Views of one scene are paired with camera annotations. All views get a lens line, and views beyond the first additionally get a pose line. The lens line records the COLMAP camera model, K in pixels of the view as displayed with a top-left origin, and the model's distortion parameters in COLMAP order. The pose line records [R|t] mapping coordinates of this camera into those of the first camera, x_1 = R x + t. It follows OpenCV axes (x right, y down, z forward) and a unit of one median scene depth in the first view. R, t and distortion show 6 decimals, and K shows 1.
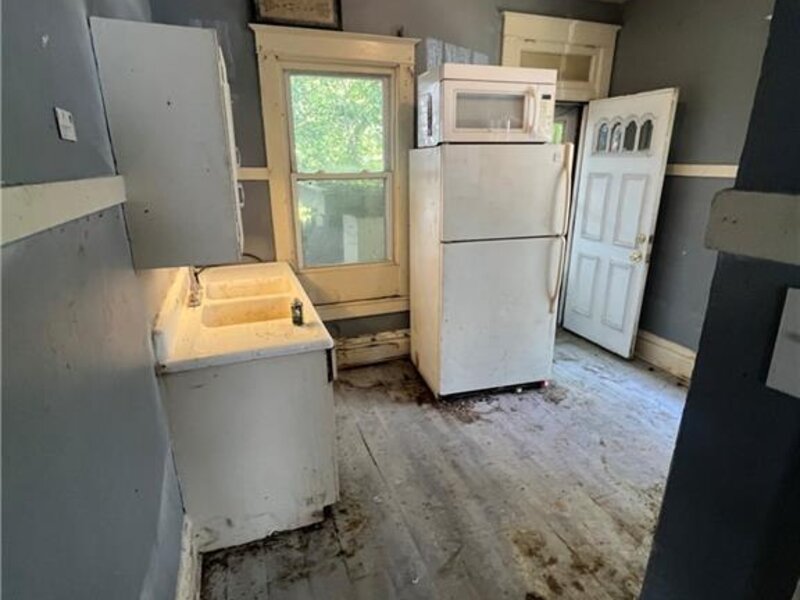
lens RADIAL K [[432.9, 0, 400.2], [0, 432.9, 301.9], [0, 0, 1]] dist [-0.004337, 0.001743]
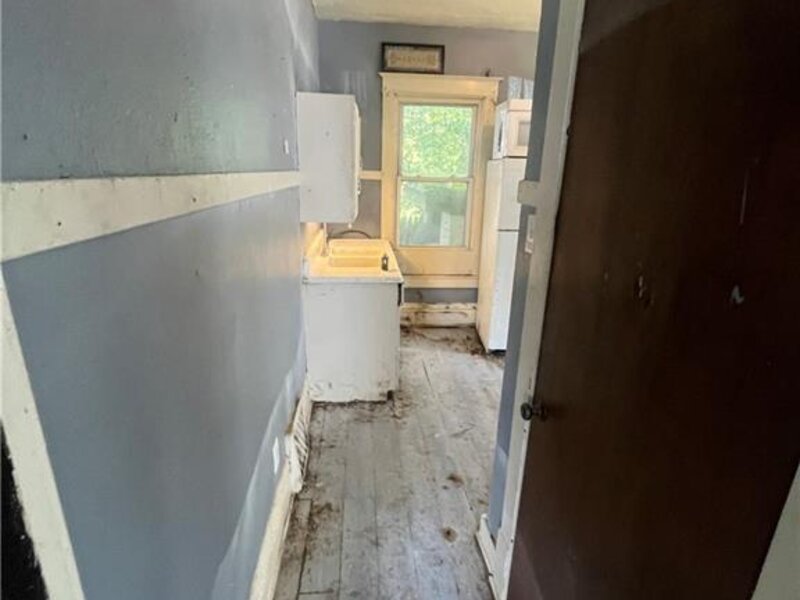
lens RADIAL K [[432.9, 0, 400.2], [0, 432.9, 301.9], [0, 0, 1]] dist [-0.004337, 0.001743]
pose [[0.962603, 0.106186, -0.249239, 0.153076], [-0.110657, 0.993851, -0.003953, 0.115185], [0.247286, 0.031385, 0.968434, -0.346379]]
